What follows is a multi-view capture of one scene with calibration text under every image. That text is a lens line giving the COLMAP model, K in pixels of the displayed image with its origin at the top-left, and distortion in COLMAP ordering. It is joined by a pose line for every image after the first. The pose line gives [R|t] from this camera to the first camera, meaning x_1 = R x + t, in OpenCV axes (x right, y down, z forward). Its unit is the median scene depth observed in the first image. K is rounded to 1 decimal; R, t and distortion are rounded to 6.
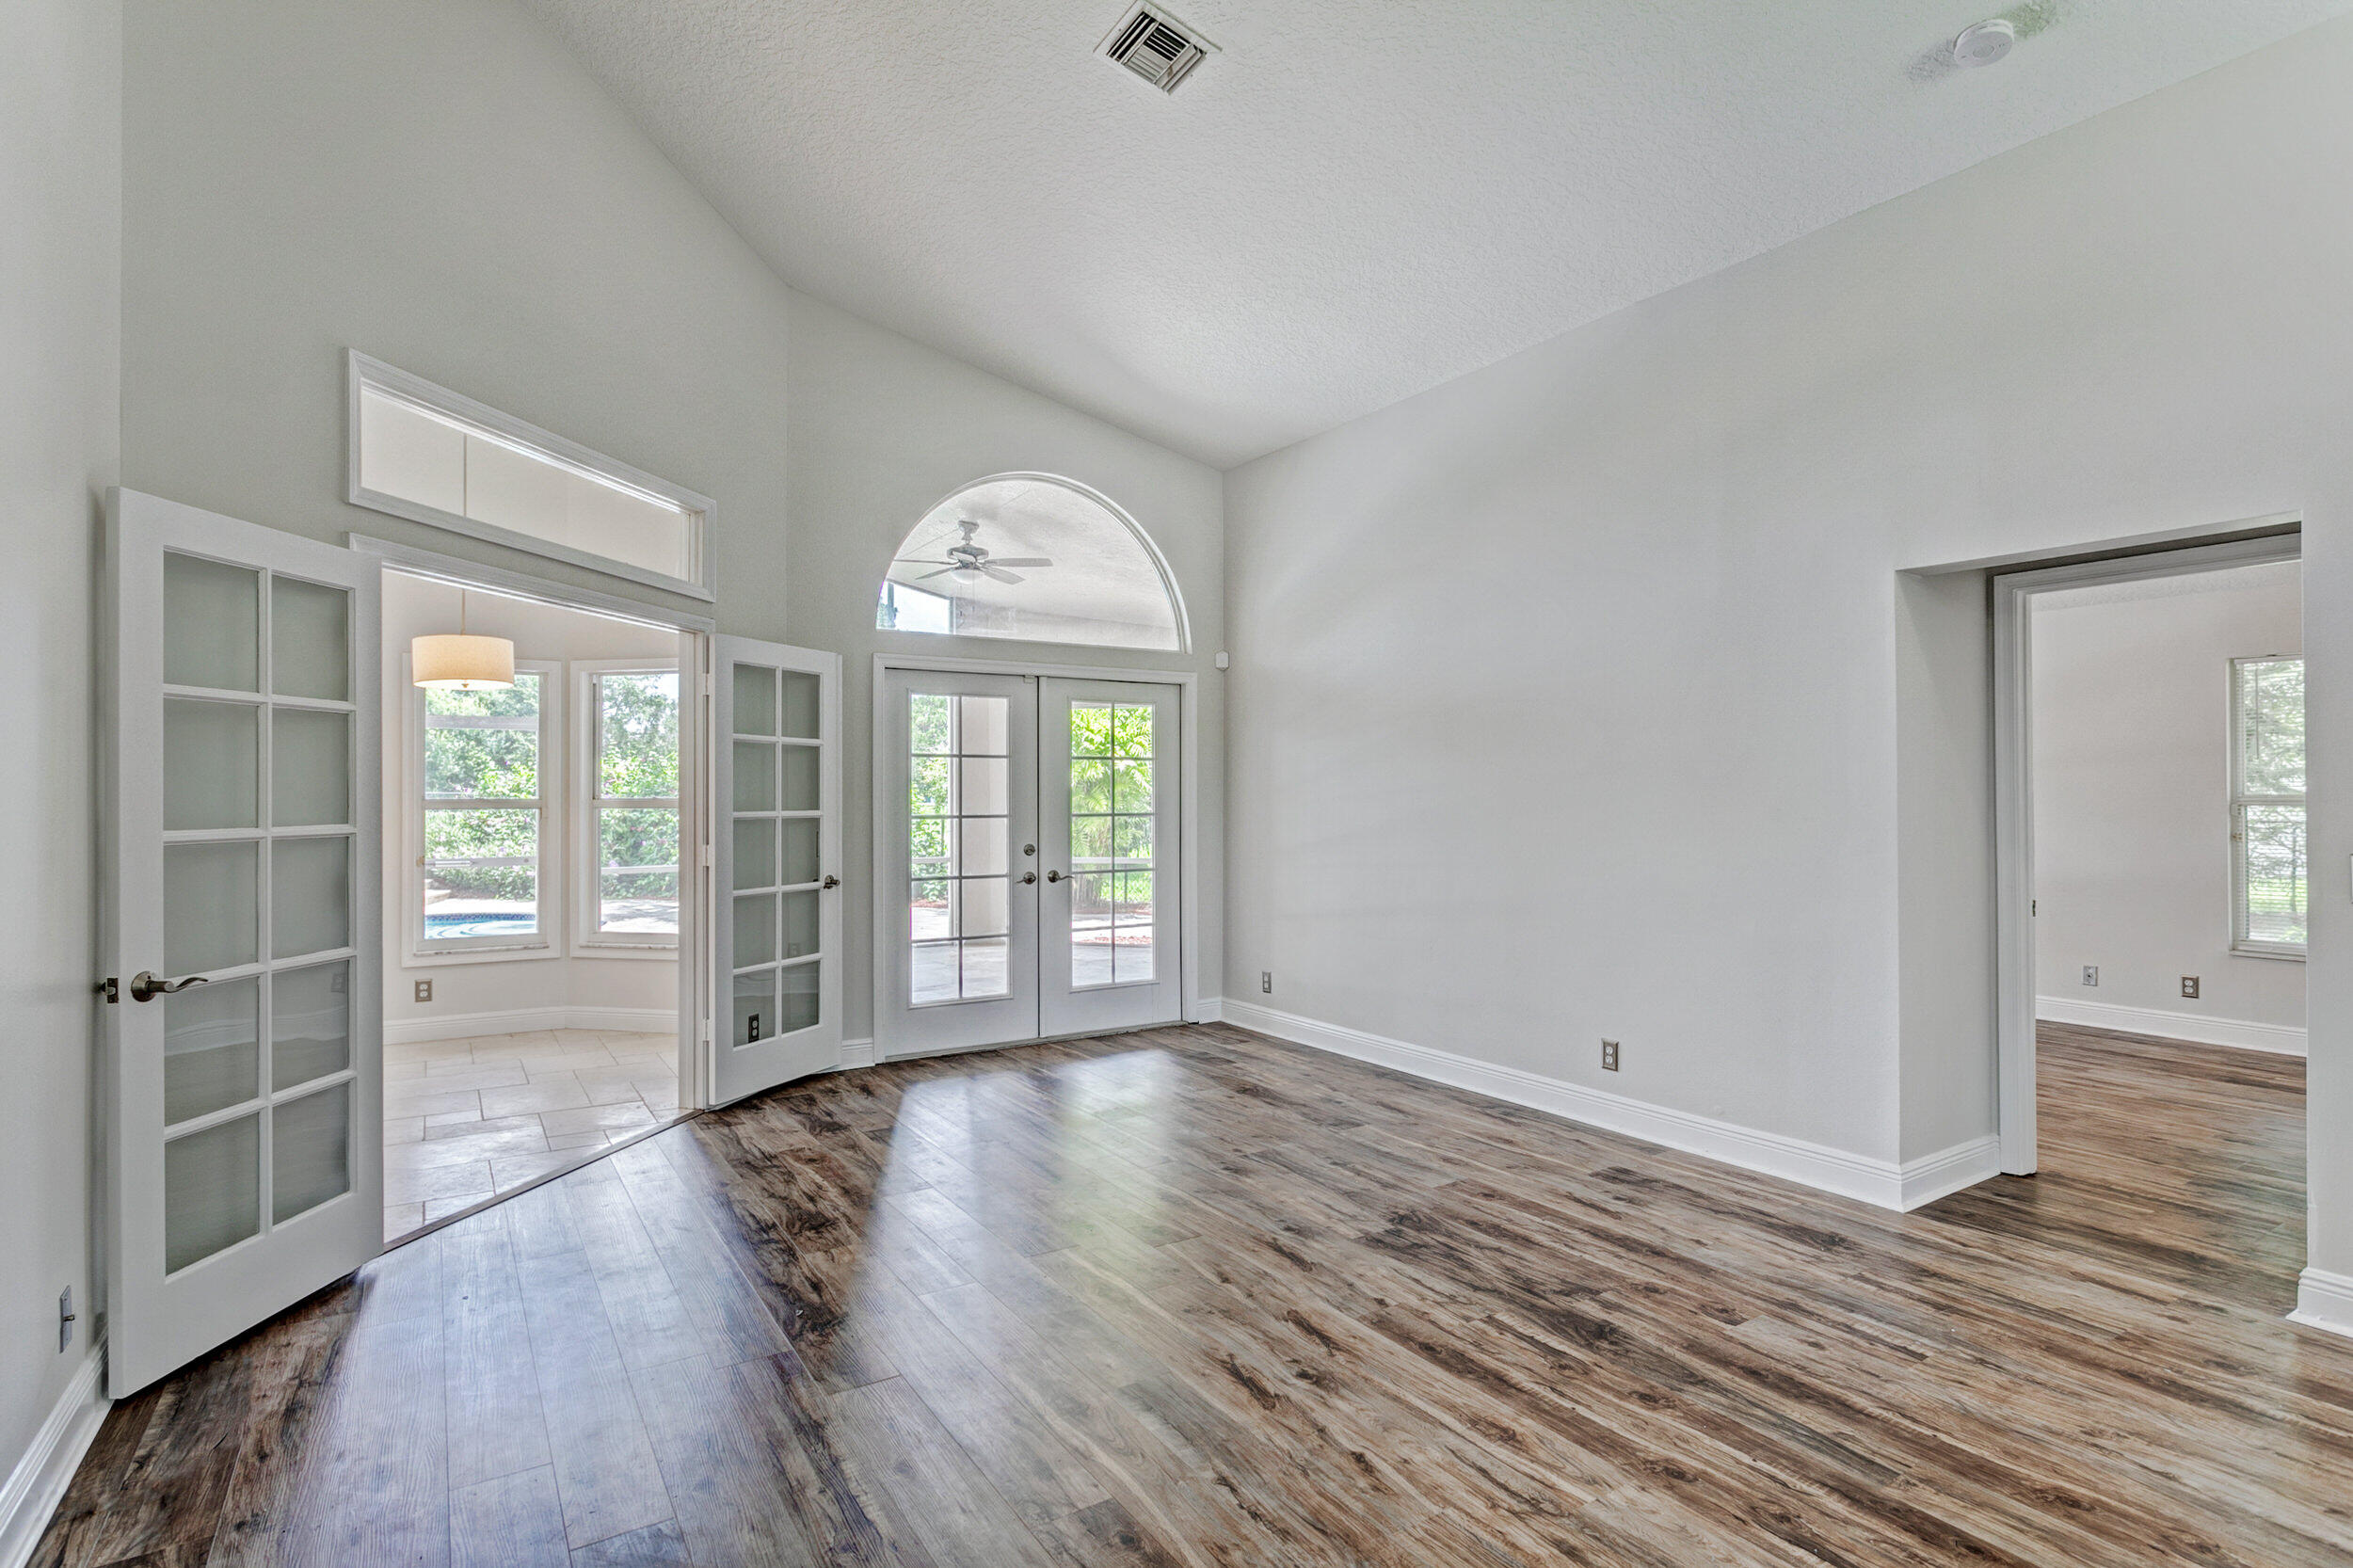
lens RADIAL K [[1161.9, 0, 1184.3], [0, 1161.9, 804.5], [0, 0, 1]] dist [-0.019820, 0.009320]
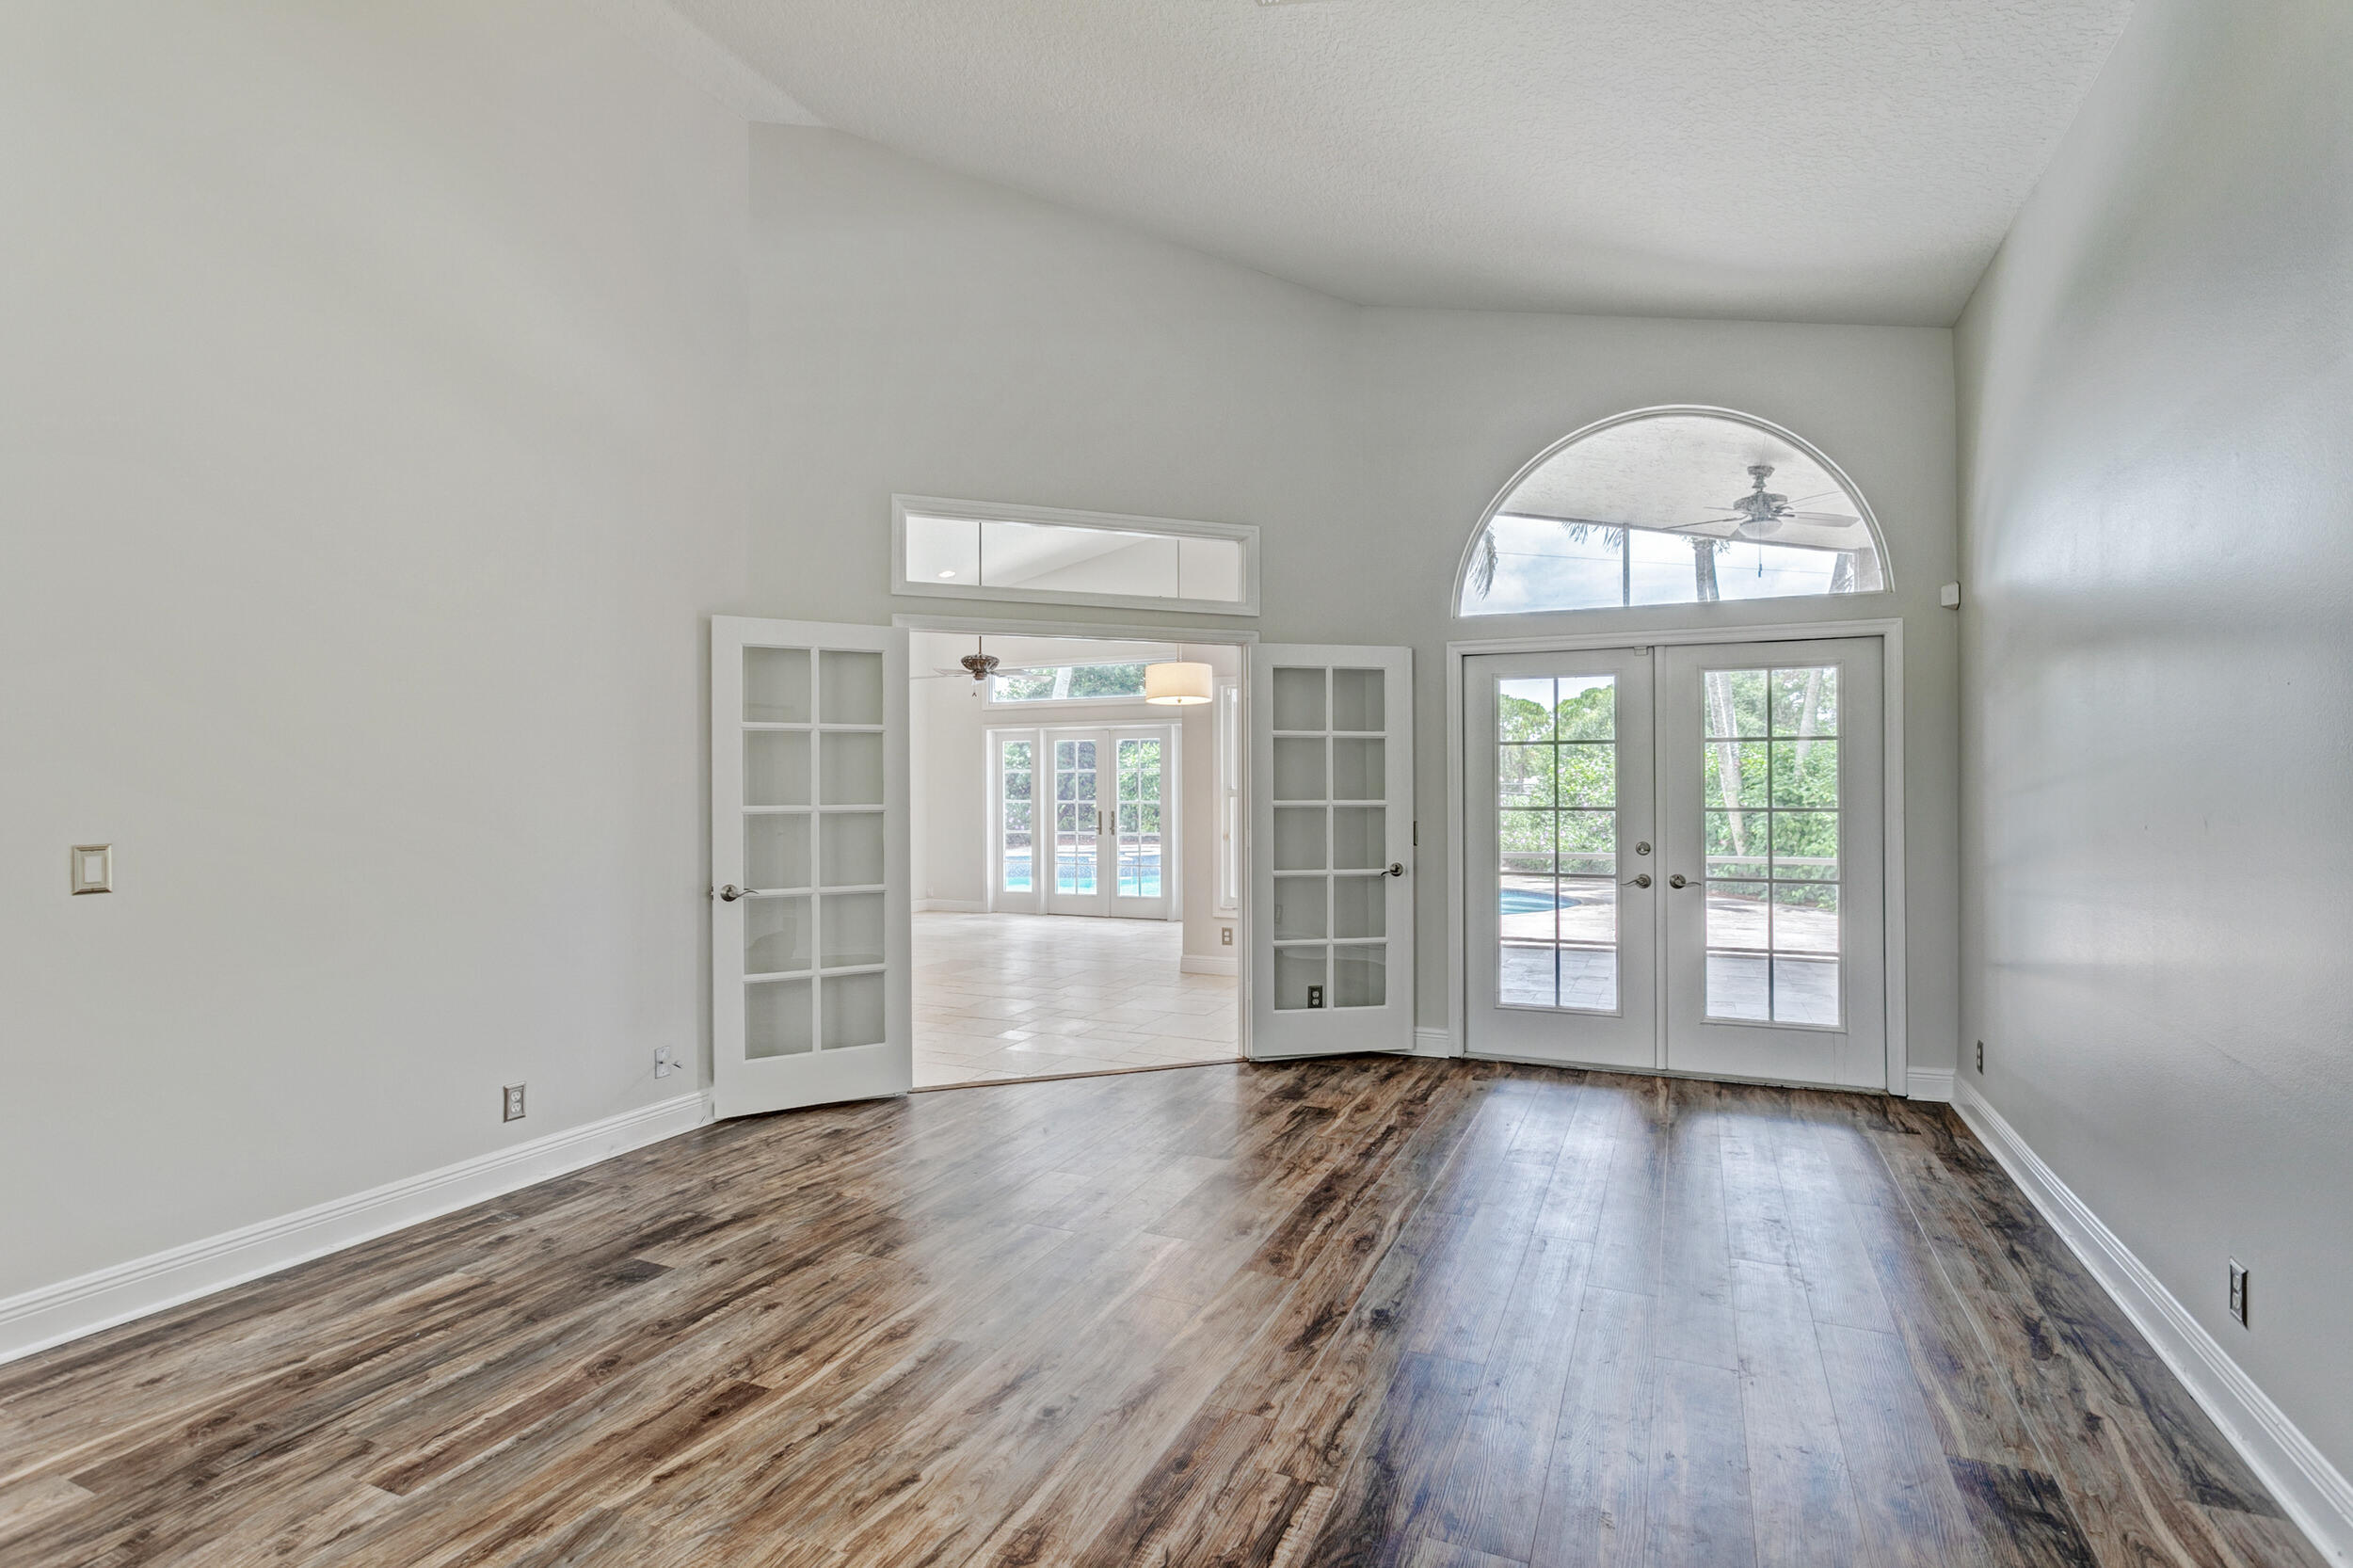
lens RADIAL K [[1149.5, 0, 1176.5], [0, 1149.5, 784.0], [0, 0, 1]] dist [-0.016103, 0.006199]
pose [[0.551094, -0.001885, -0.834441, 0.449807], [-0.005353, 0.999969, -0.005794, -0.002131], [0.834426, 0.007660, 0.551067, 0.279806]]
